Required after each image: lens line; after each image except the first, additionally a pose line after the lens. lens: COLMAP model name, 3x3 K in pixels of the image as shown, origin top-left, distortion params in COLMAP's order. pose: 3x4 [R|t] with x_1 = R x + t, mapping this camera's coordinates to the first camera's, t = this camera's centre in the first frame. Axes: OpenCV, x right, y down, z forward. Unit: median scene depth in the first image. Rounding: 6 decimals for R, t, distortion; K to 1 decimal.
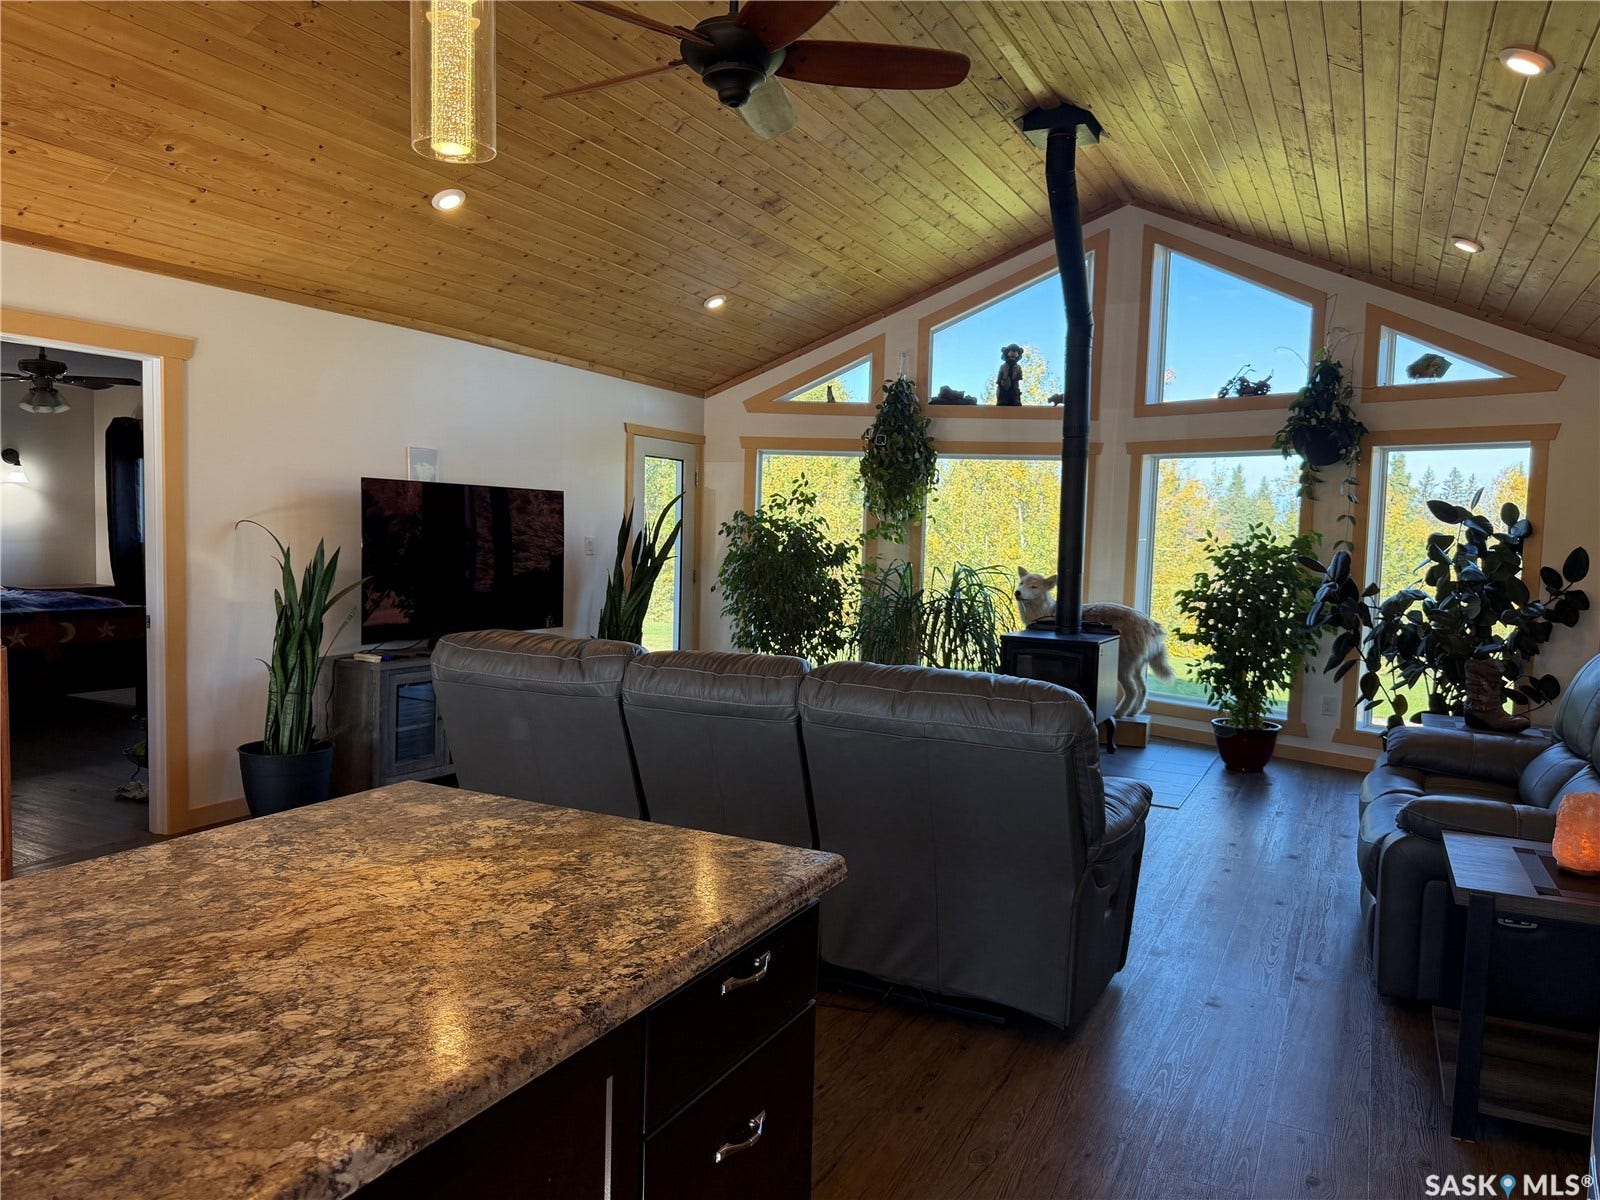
lens RADIAL K [[1123.9, 0, 800.0], [0, 1123.9, 600.0], [0, 0, 1]] dist [0.070146, -0.088723]
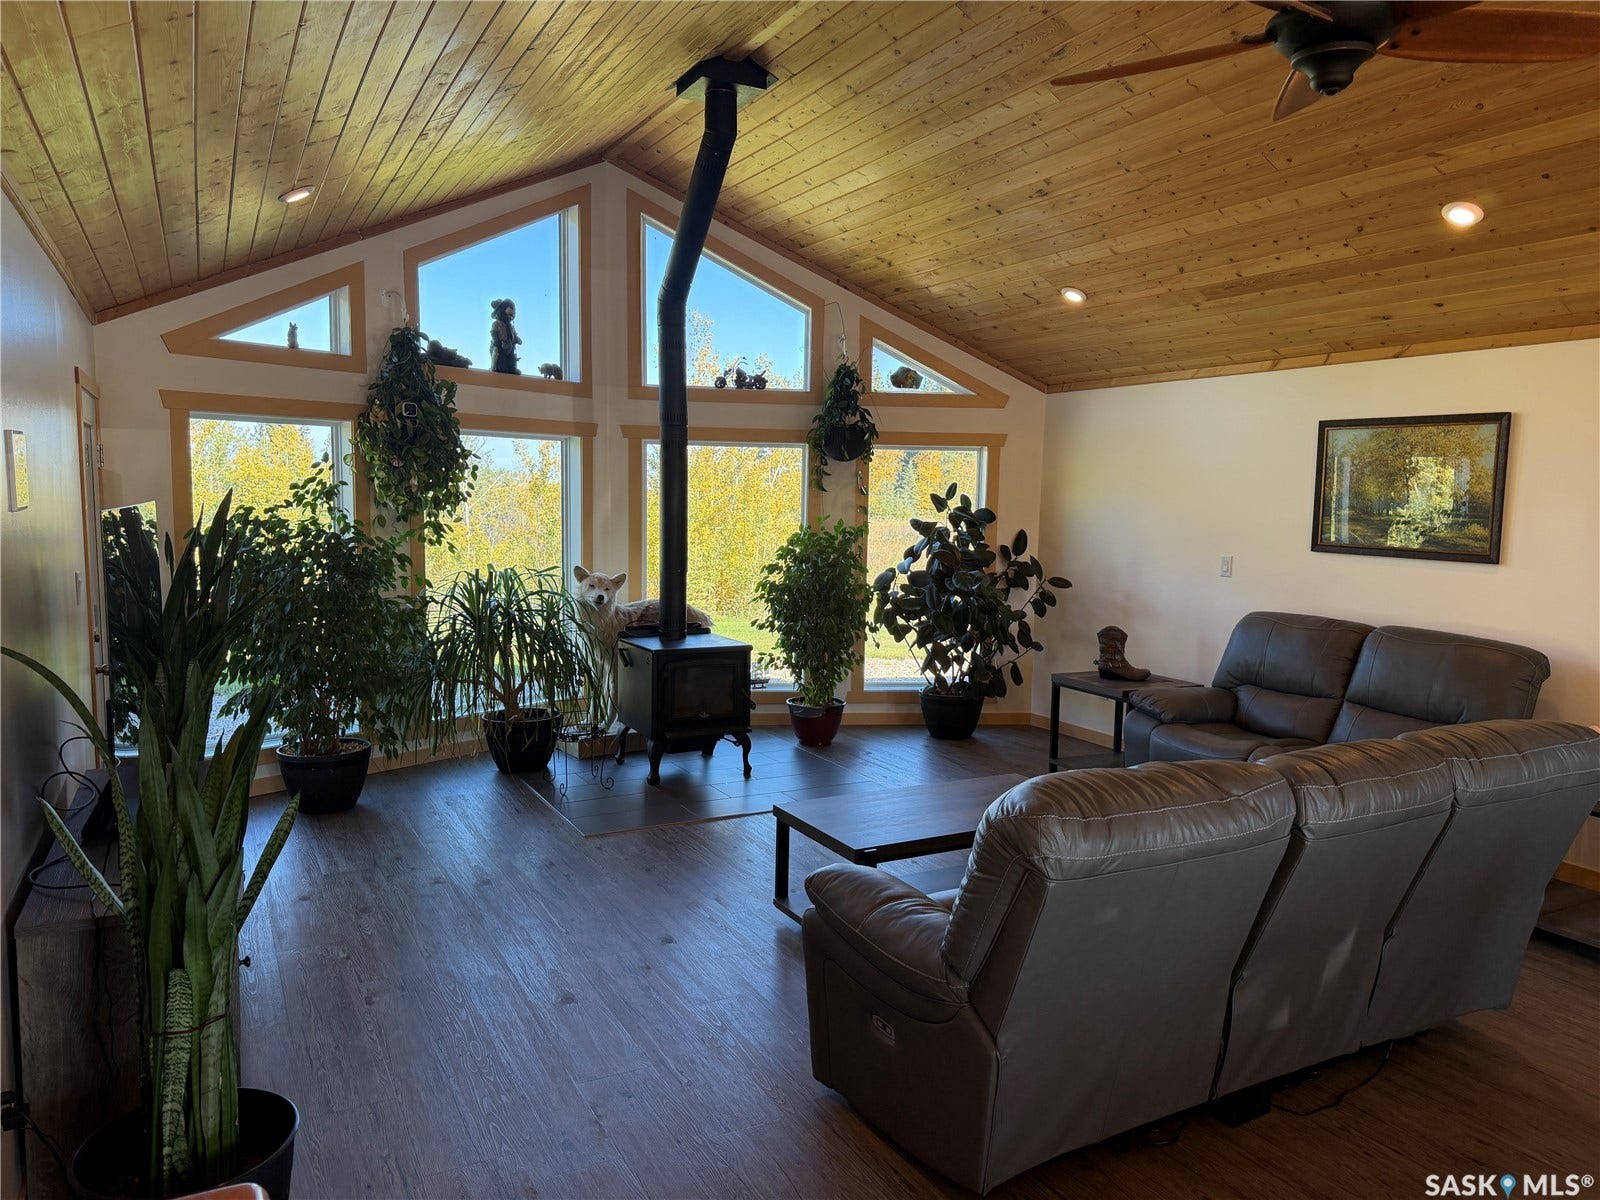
lens RADIAL K [[1117.2, 0, 800.5], [0, 1117.2, 614.4], [0, 0, 1]] dist [0.104566, -0.149488]
pose [[0.574121, -0.108712, 0.811521, -0.431241], [0.050054, 0.993952, 0.097739, -0.071126], [-0.817239, -0.015494, 0.576091, 0.365702]]
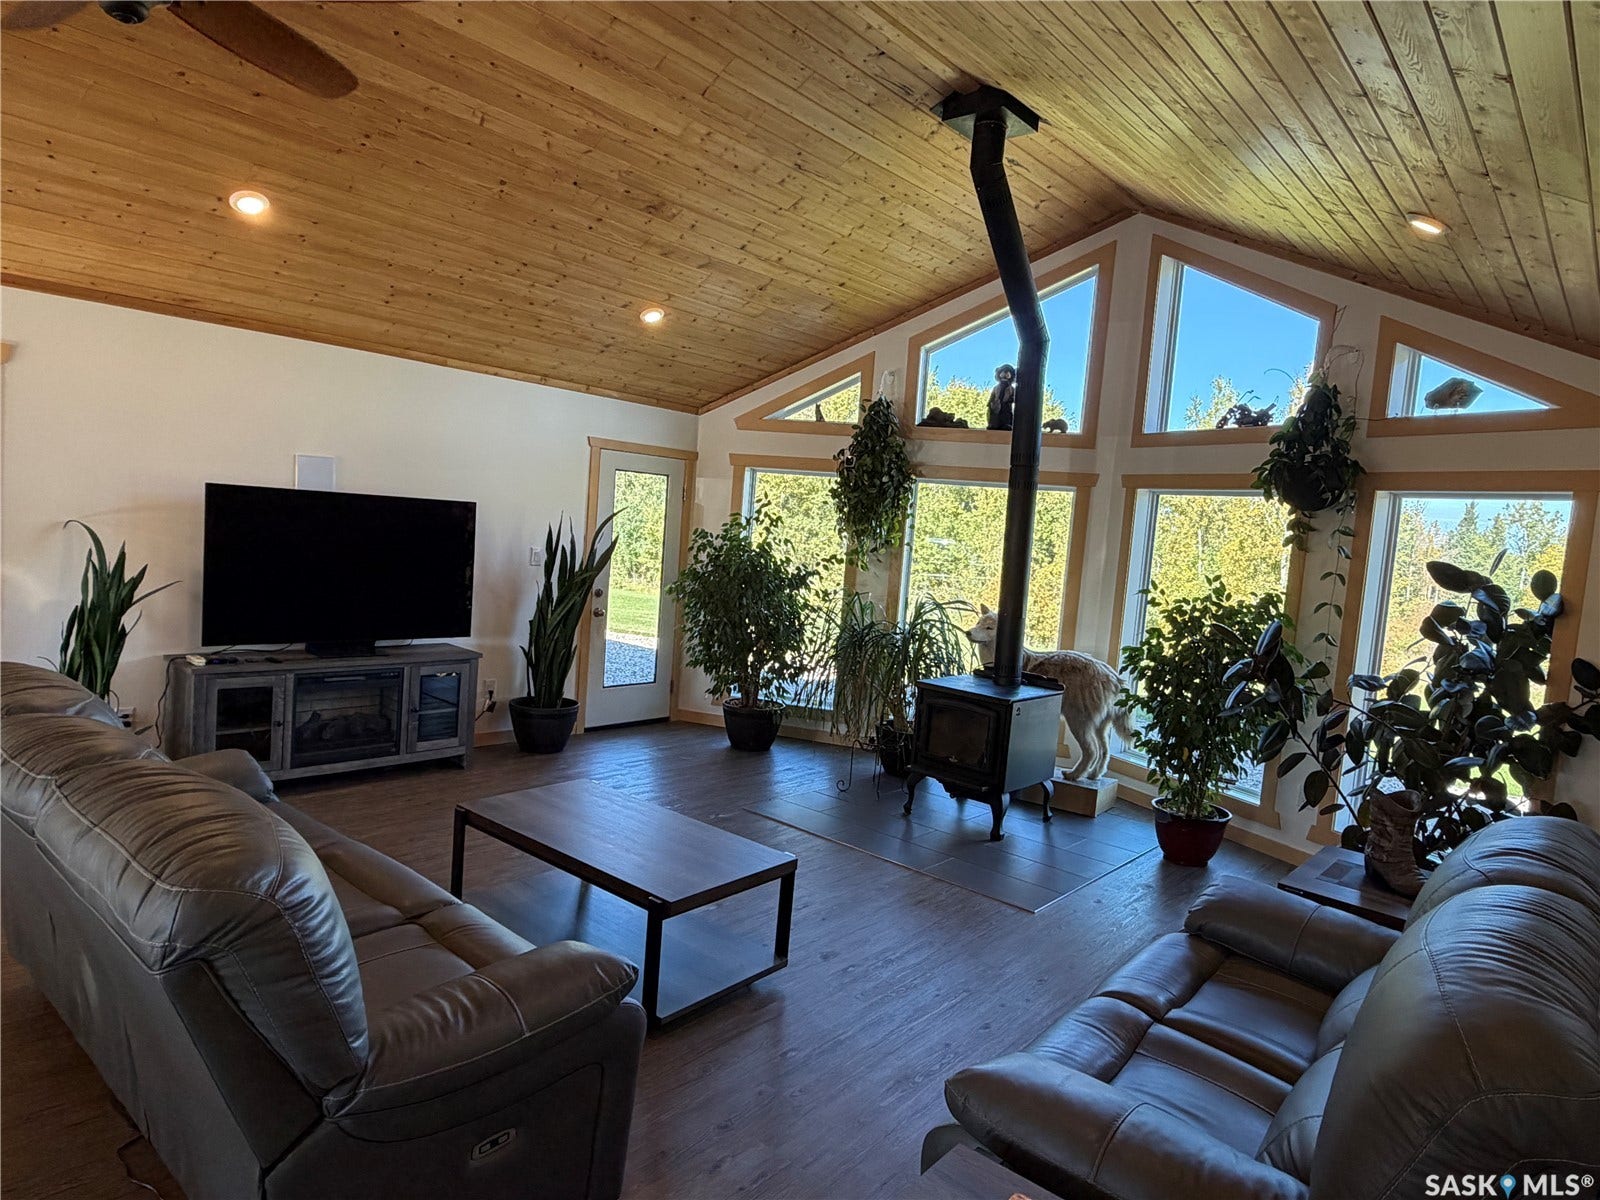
lens RADIAL K [[962.7, 0, 797.3], [0, 962.7, 596.2], [0, 0, 1]] dist [0.001411, 0.005023]
pose [[0.969378, 0.065070, -0.236795, 0.242813], [-0.064268, 0.997871, 0.011111, -0.035966], [0.237014, 0.004448, 0.971496, 0.203638]]
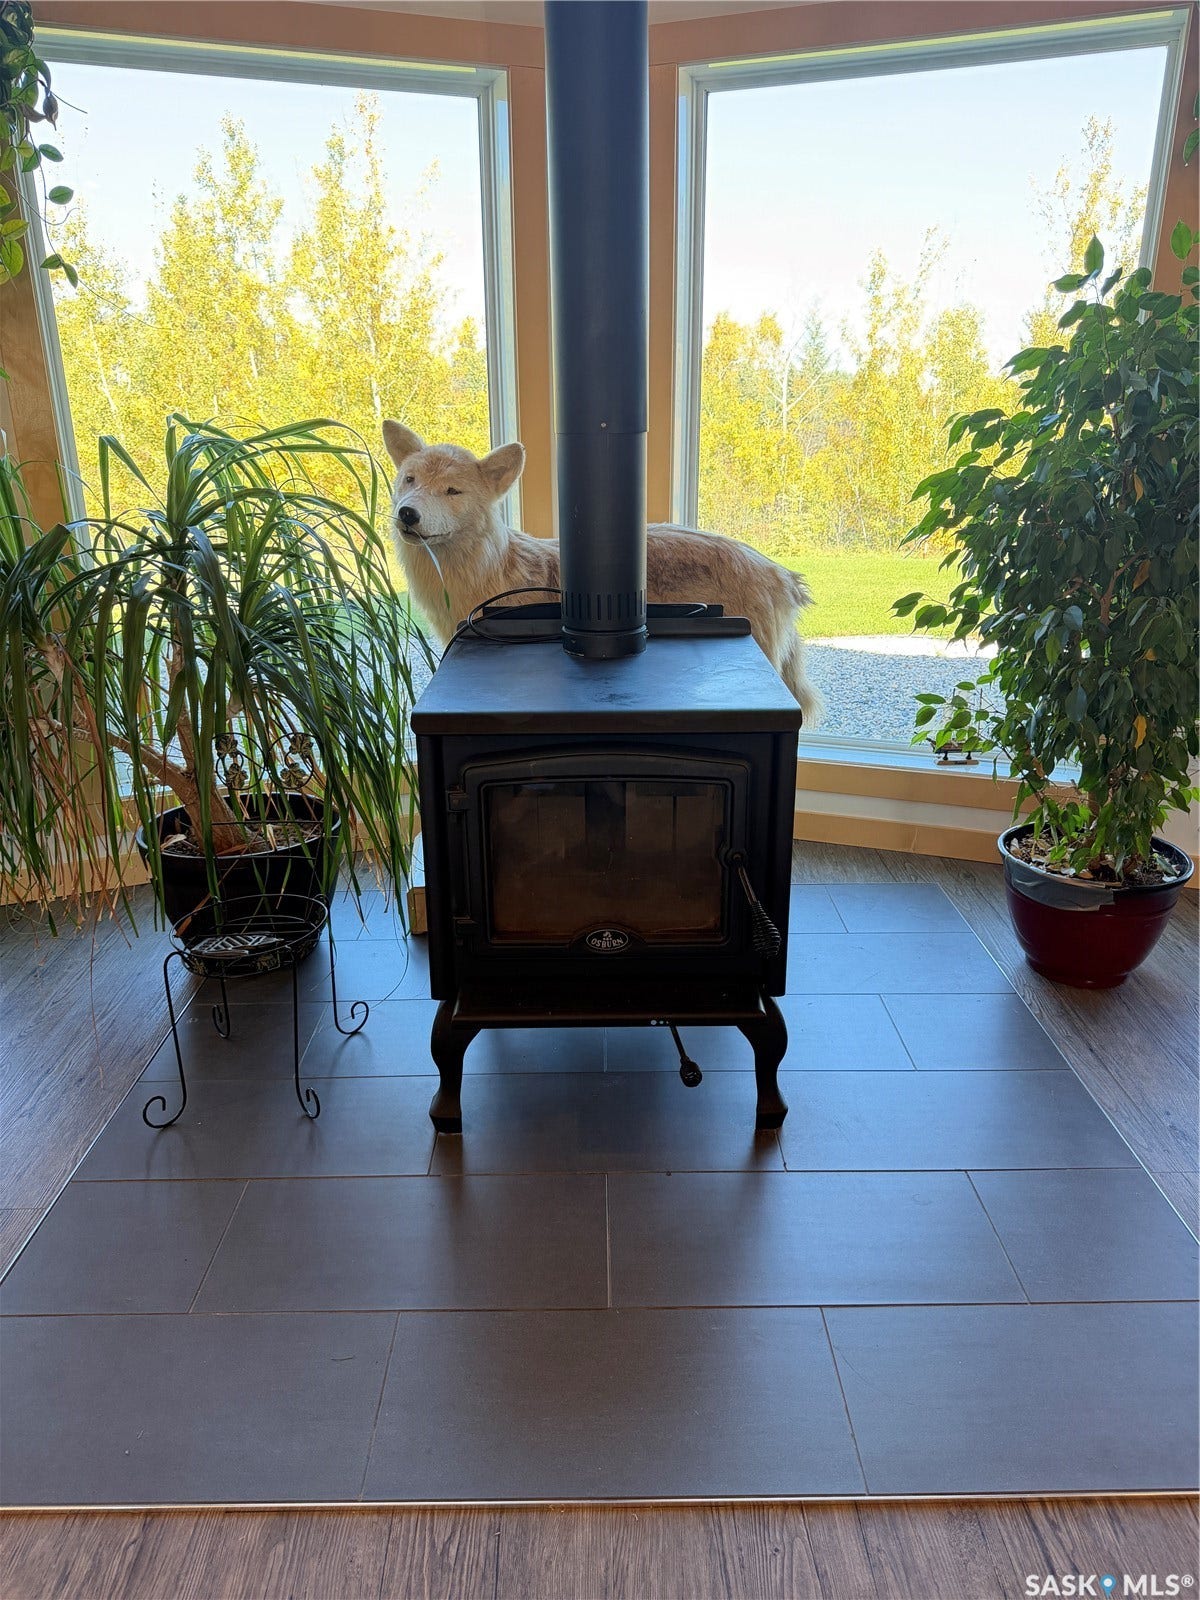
lens RADIAL K [[1117.2, 0, 600.0], [0, 1117.2, 800.0], [0, 0, 1]] dist [0.104566, -0.149488]
pose [[0.886982, -0.190106, 0.420860, 0.098480], [0.065646, 0.953988, 0.292571, -0.018607], [-0.457115, -0.231877, 0.858649, 0.703115]]
